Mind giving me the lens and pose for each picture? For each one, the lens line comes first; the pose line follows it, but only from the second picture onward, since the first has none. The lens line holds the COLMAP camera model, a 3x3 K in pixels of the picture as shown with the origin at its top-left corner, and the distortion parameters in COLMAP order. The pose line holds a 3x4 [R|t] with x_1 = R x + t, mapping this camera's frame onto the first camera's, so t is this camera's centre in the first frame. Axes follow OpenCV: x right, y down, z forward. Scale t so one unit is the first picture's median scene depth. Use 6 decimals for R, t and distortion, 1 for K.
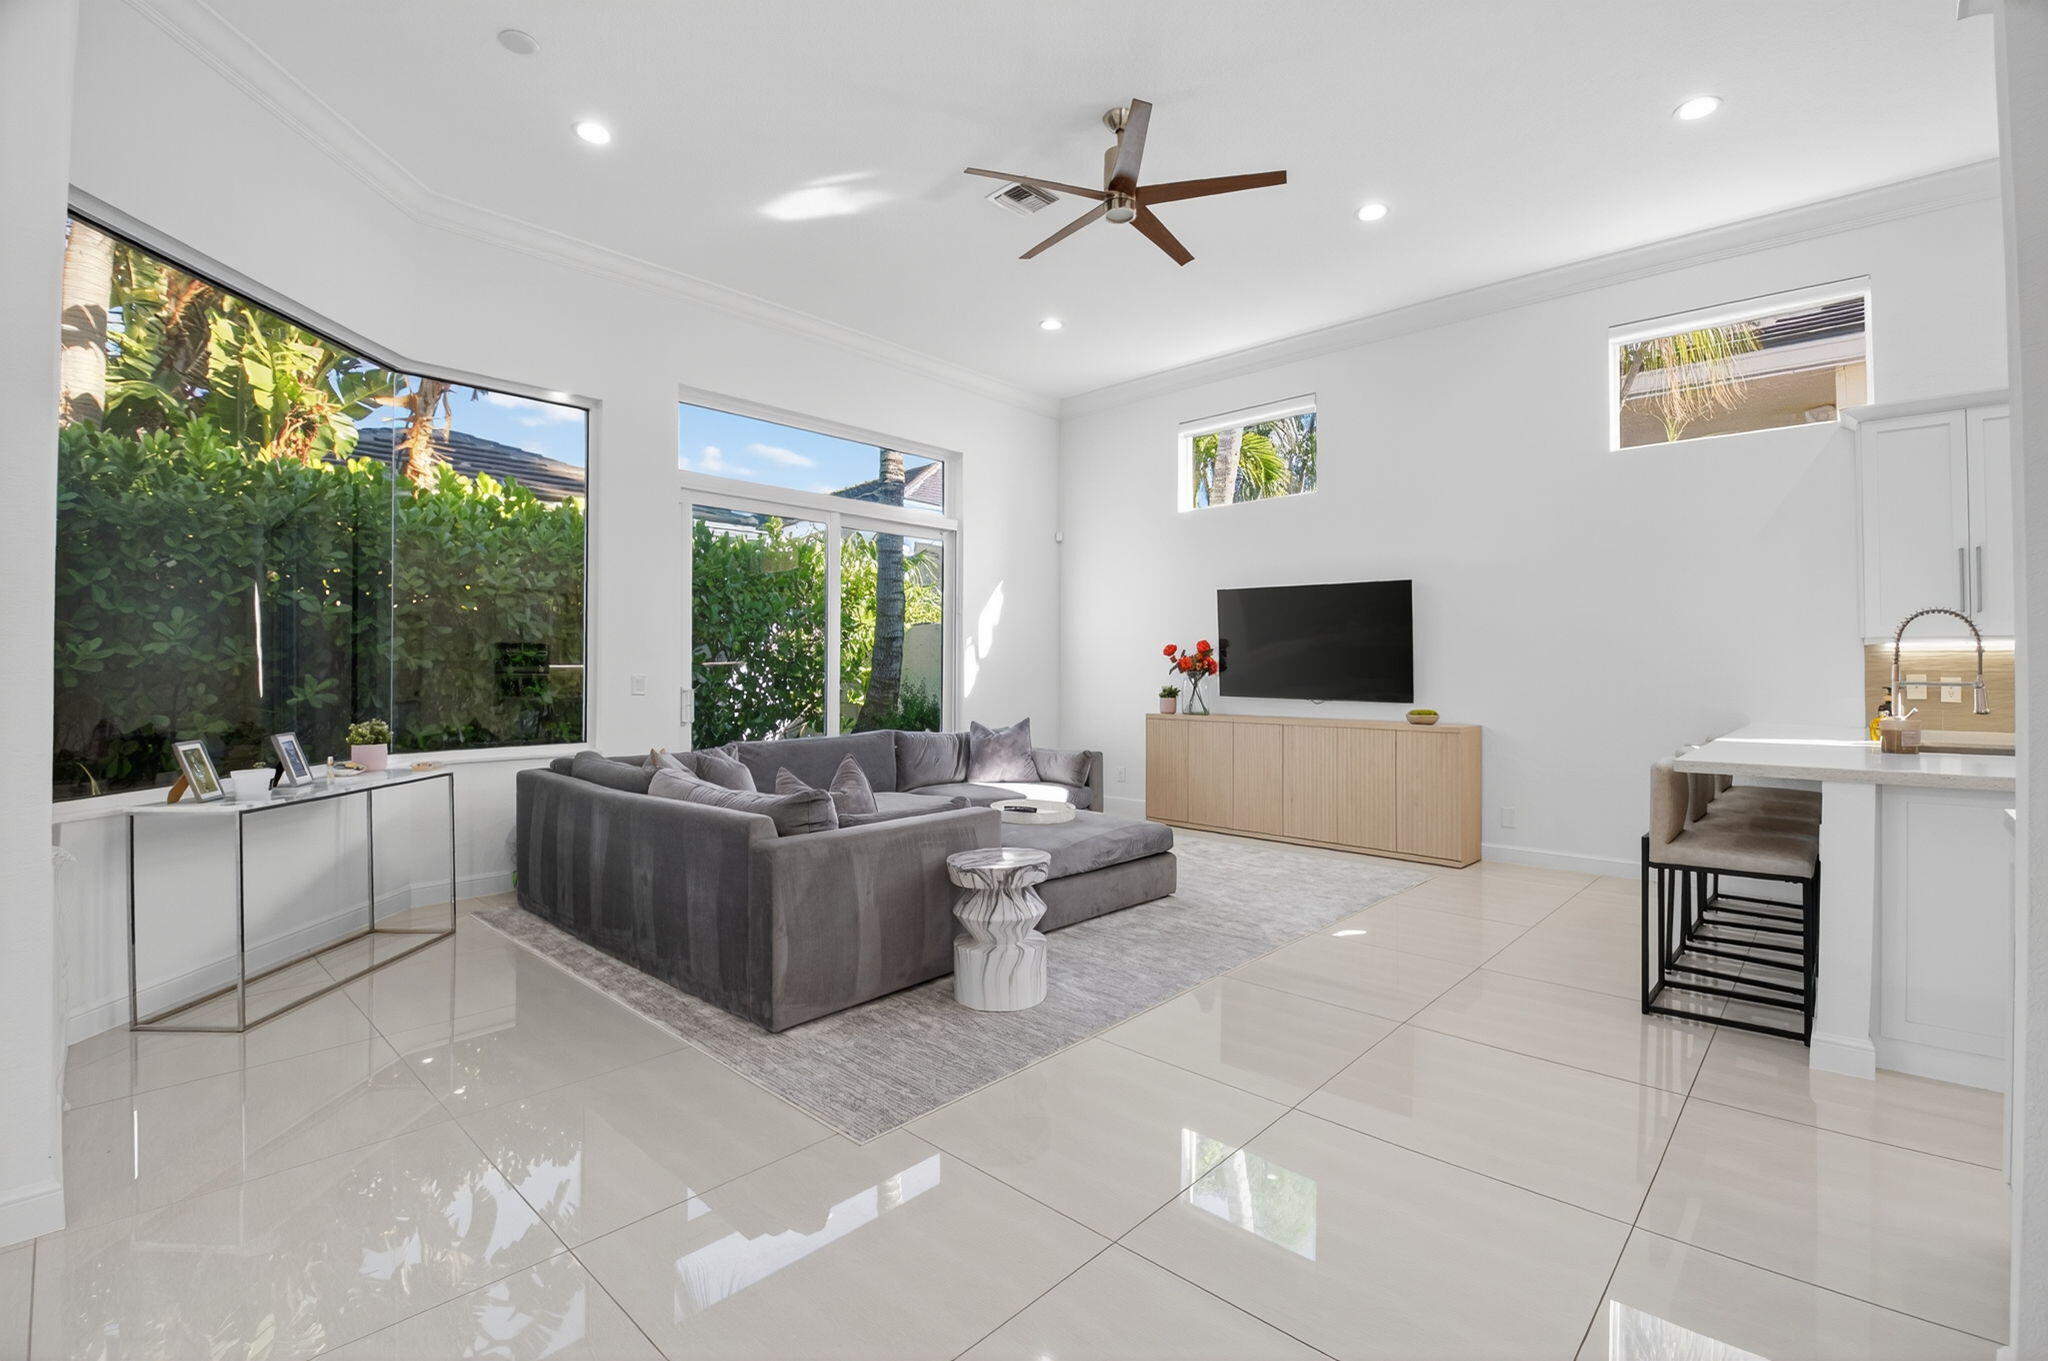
lens RADIAL K [[919.6, 0, 1068.6], [0, 919.6, 679.4], [0, 0, 1]] dist [0.003724, -0.020986]
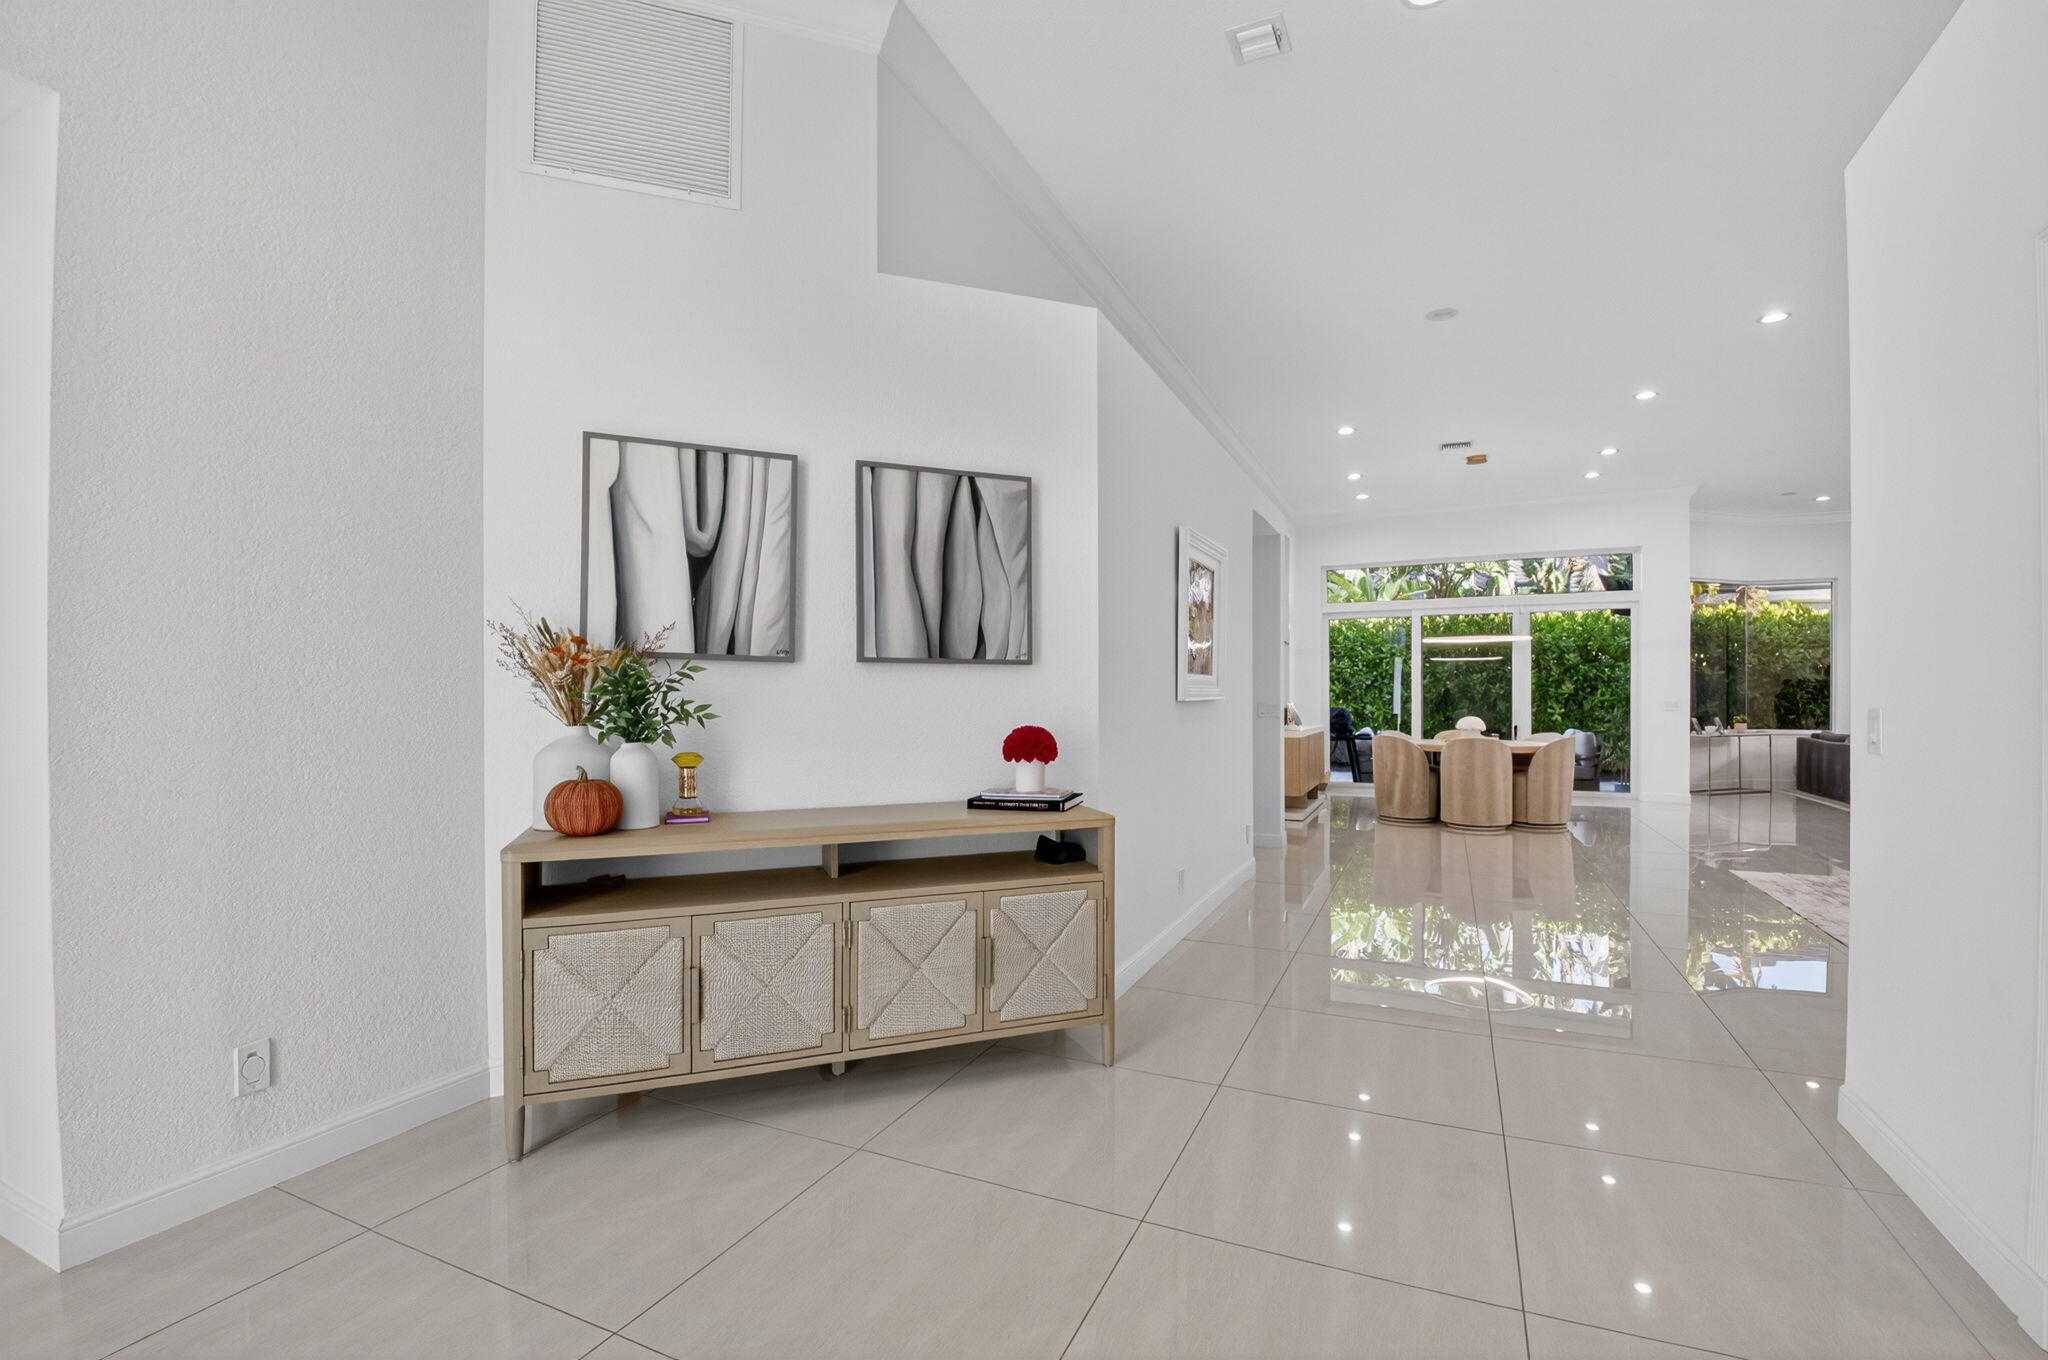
lens RADIAL K [[905.3, 0, 1024.0], [0, 905.3, 680.0], [0, 0, 1]] dist [0.001836, -0.020837]
pose [[0.288457, -0.017909, -0.957325, 1.109948], [-0.008465, 0.999738, -0.021253, 0.008763], [0.957455, 0.014235, 0.288230, -1.692473]]
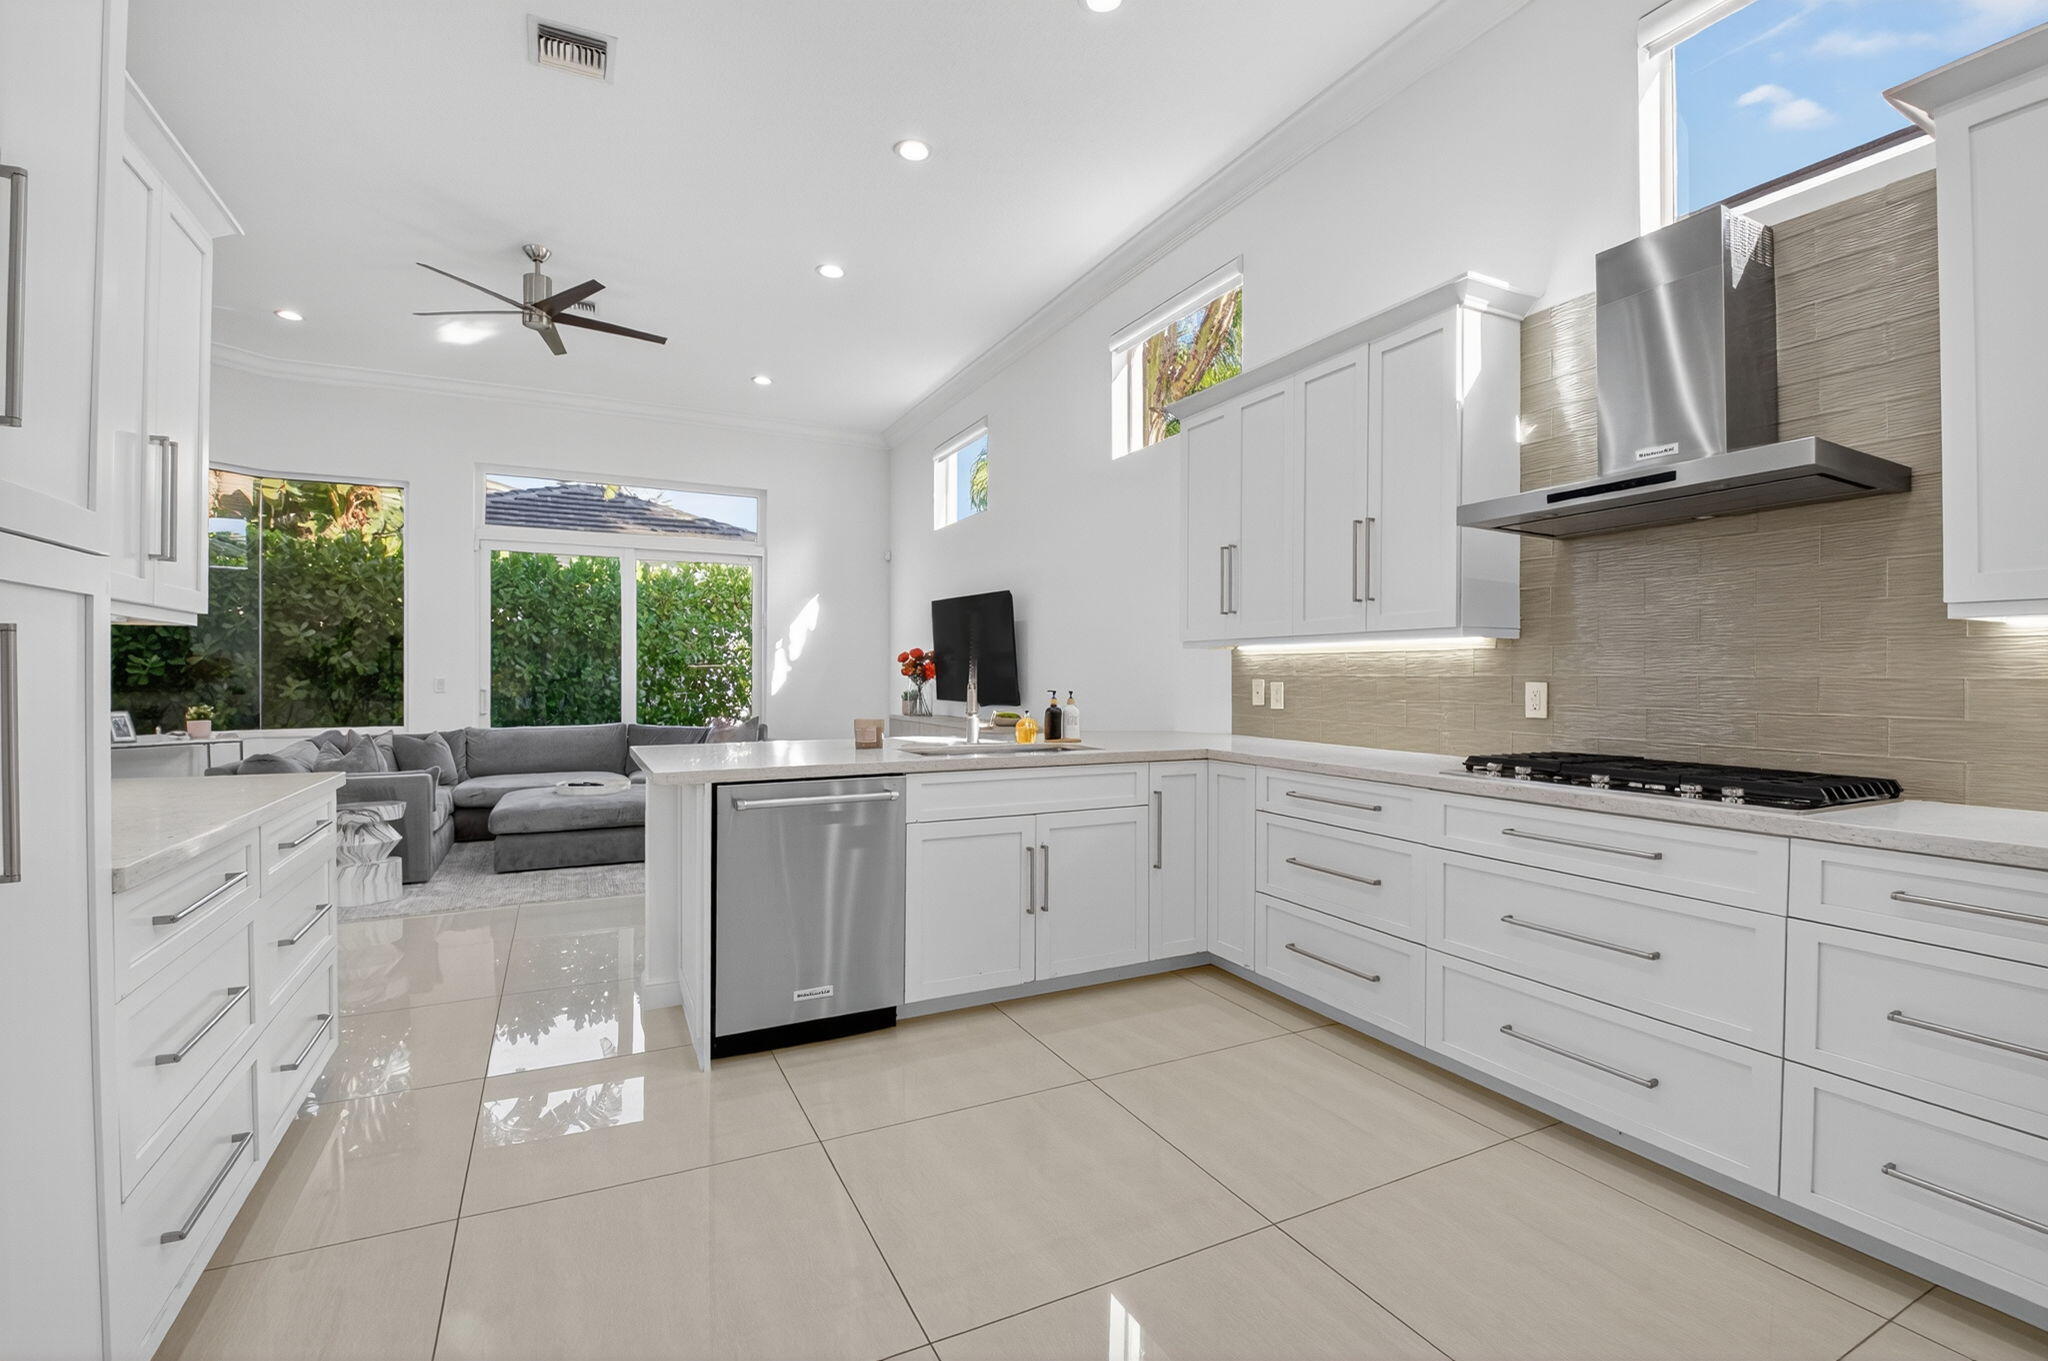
lens RADIAL K [[940.3, 0, 1024.0], [0, 940.3, 680.5], [0, 0, 1]] dist [0.031719, -0.023450]
pose [[0.929219, 0.003004, -0.369518, 0.974066], [-0.005083, 0.999976, -0.004654, 0.001386], [0.369495, 0.006203, 0.929212, 0.005401]]
